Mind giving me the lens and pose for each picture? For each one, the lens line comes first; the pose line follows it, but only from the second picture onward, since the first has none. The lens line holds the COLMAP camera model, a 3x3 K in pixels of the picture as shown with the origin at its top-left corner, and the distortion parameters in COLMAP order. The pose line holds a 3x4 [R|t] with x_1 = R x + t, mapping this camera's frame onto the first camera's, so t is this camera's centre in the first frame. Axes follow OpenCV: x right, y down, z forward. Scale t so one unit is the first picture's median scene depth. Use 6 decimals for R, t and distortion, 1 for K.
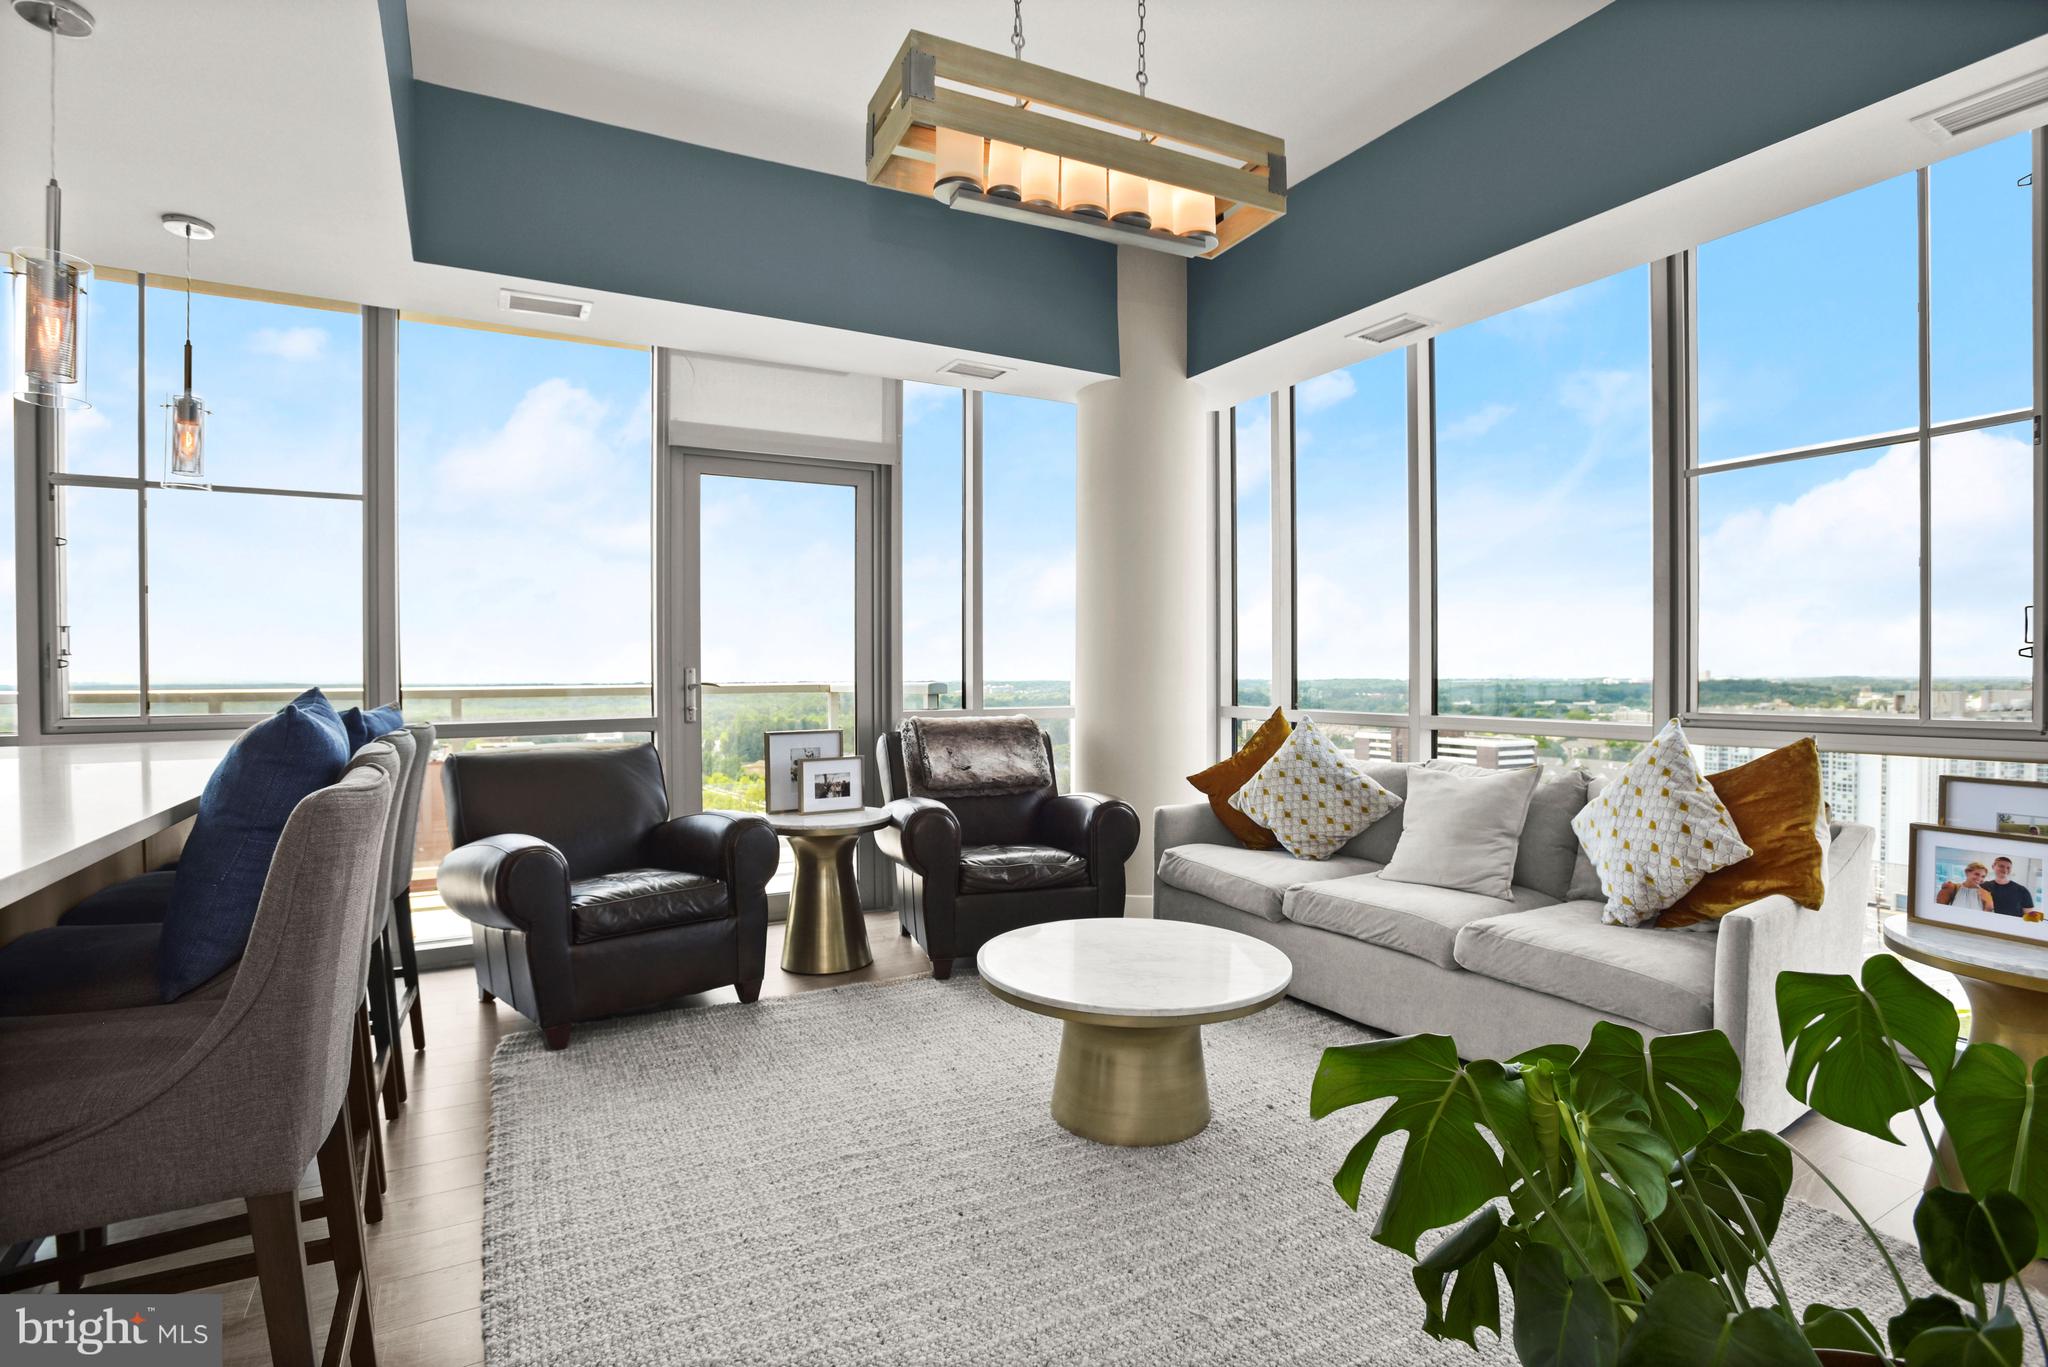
lens RADIAL K [[1002.9, 0, 1020.5], [0, 1002.9, 681.5], [0, 0, 1]] dist [-0.053486, 0.017702]
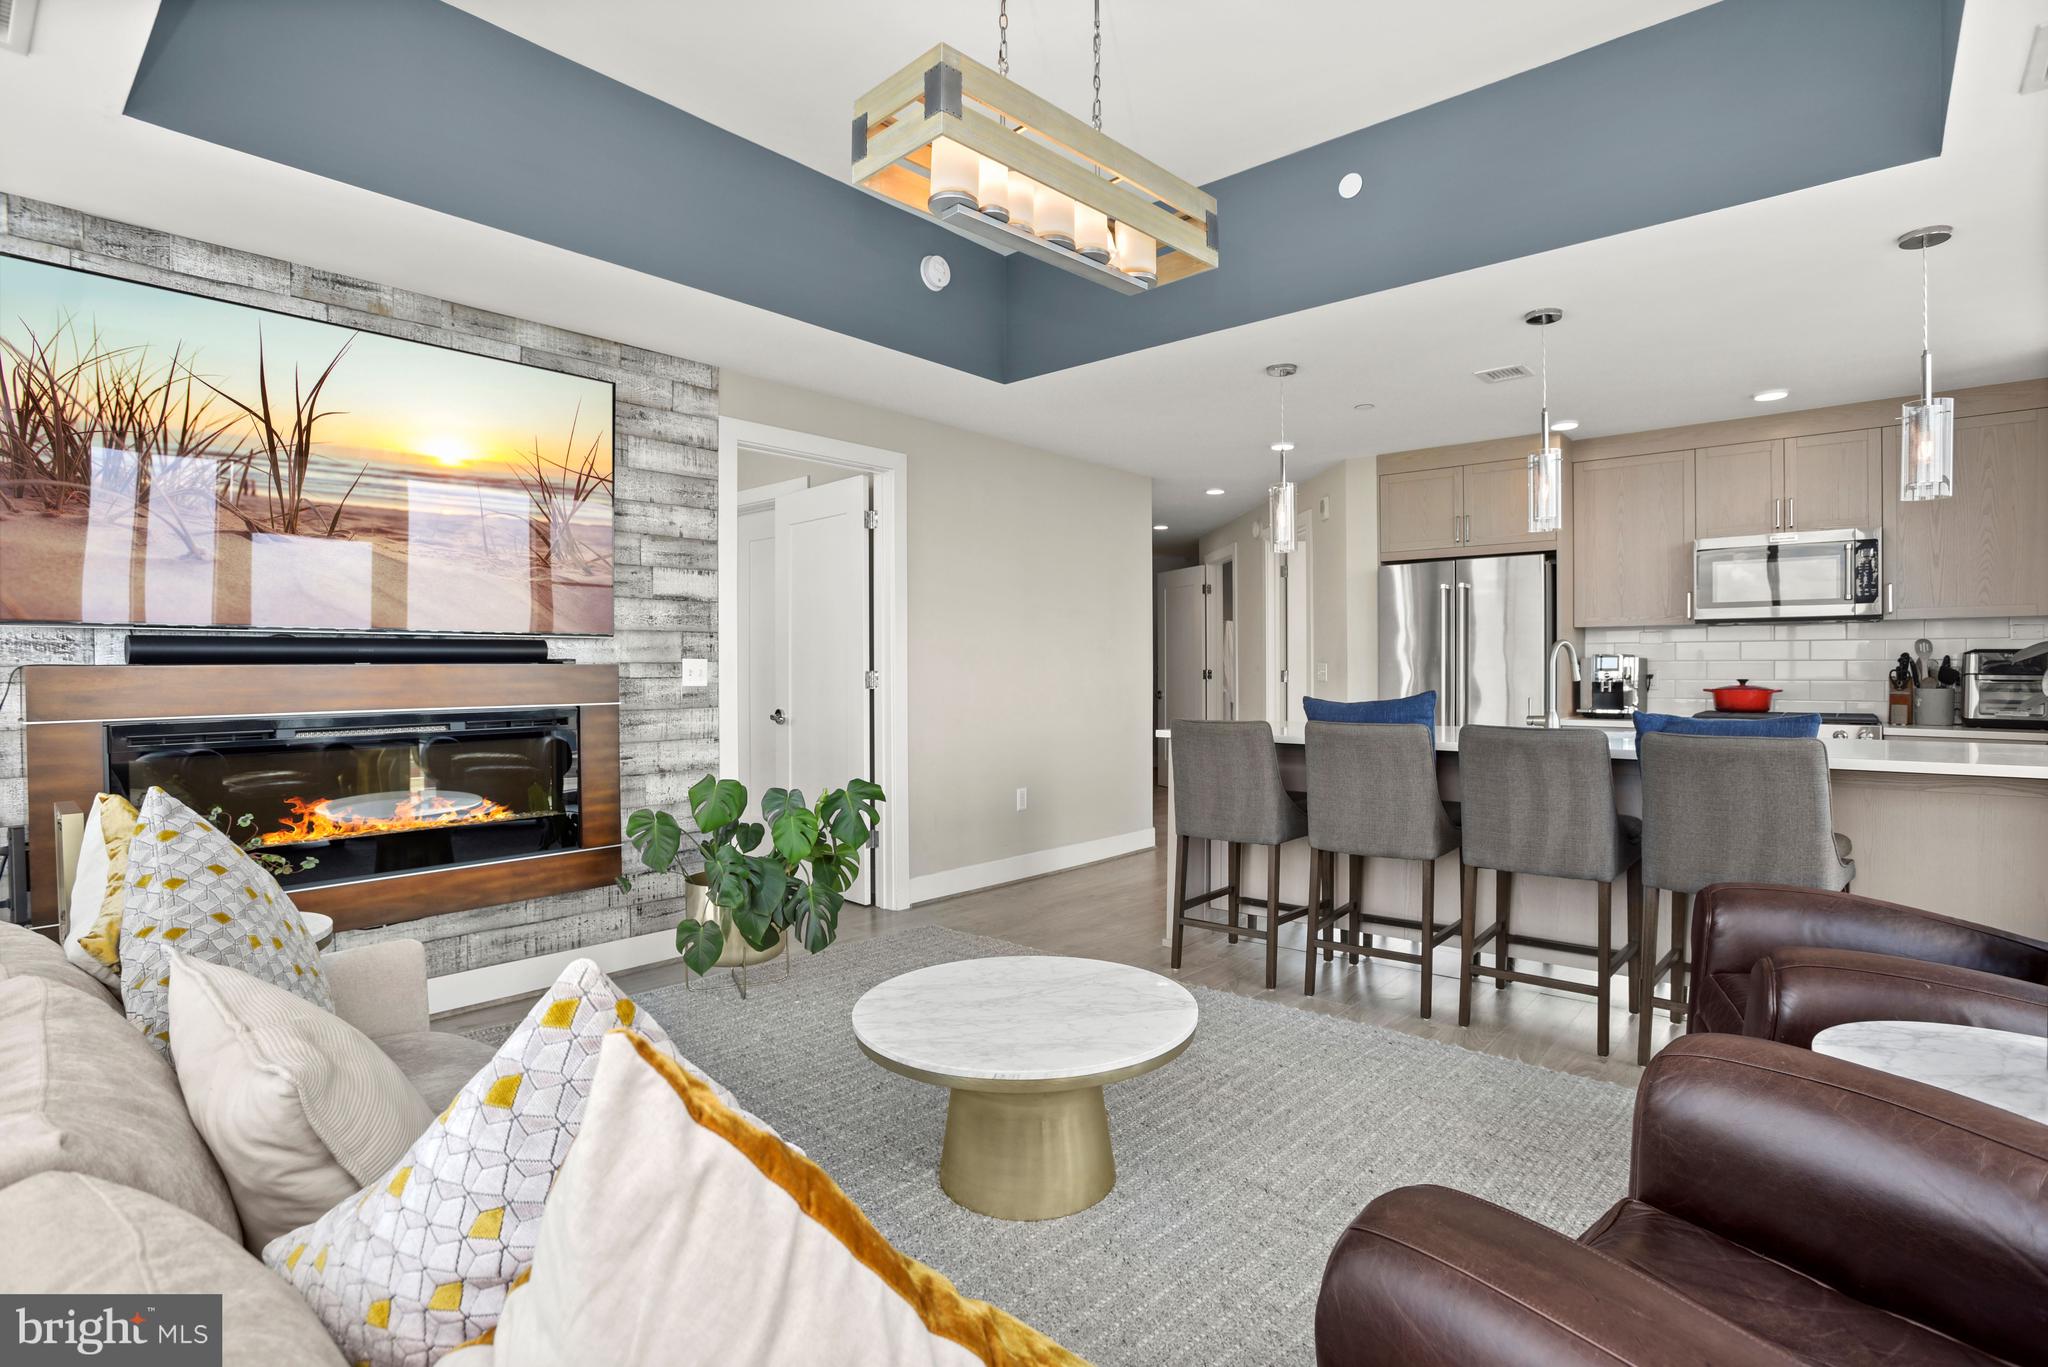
lens RADIAL K [[1002.9, 0, 1020.5], [0, 1002.9, 681.5], [0, 0, 1]] dist [-0.053486, 0.017702]
pose [[-0.937429, 0.014485, -0.347876, 0.308638], [0.007092, 0.999721, 0.022518, -0.026598], [0.348105, 0.018642, -0.937270, 1.276470]]
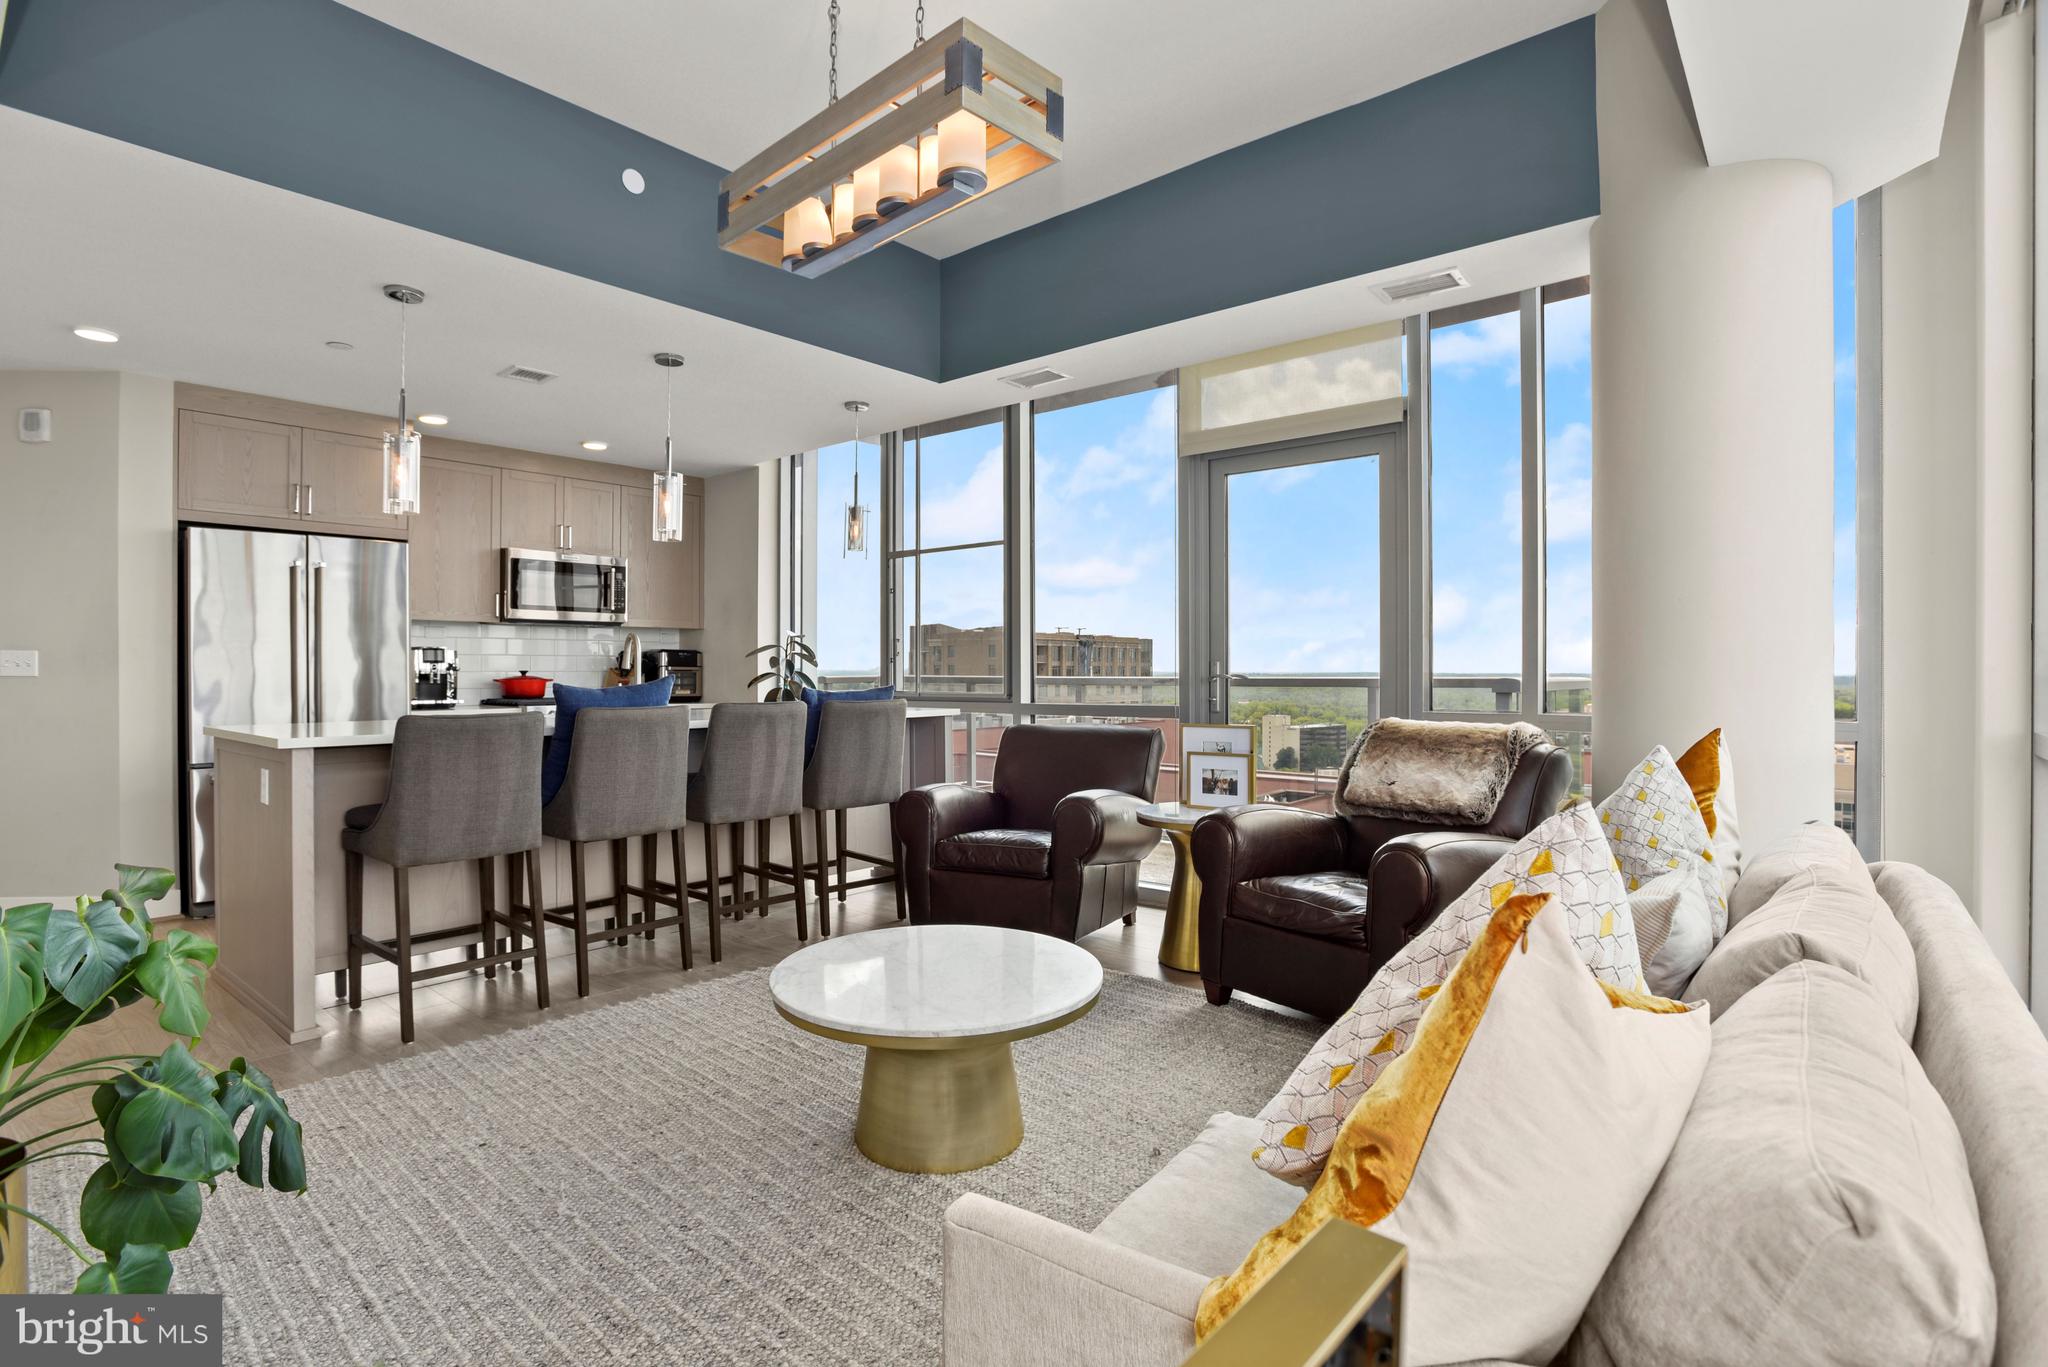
lens RADIAL K [[1002.9, 0, 1020.5], [0, 1002.9, 681.5], [0, 0, 1]] dist [-0.053486, 0.017702]
pose [[0.344882, 0.019390, -0.938446, 0.715562], [-0.009732, 0.999807, 0.017082, -0.009244], [0.938596, 0.003241, 0.345004, 0.525413]]
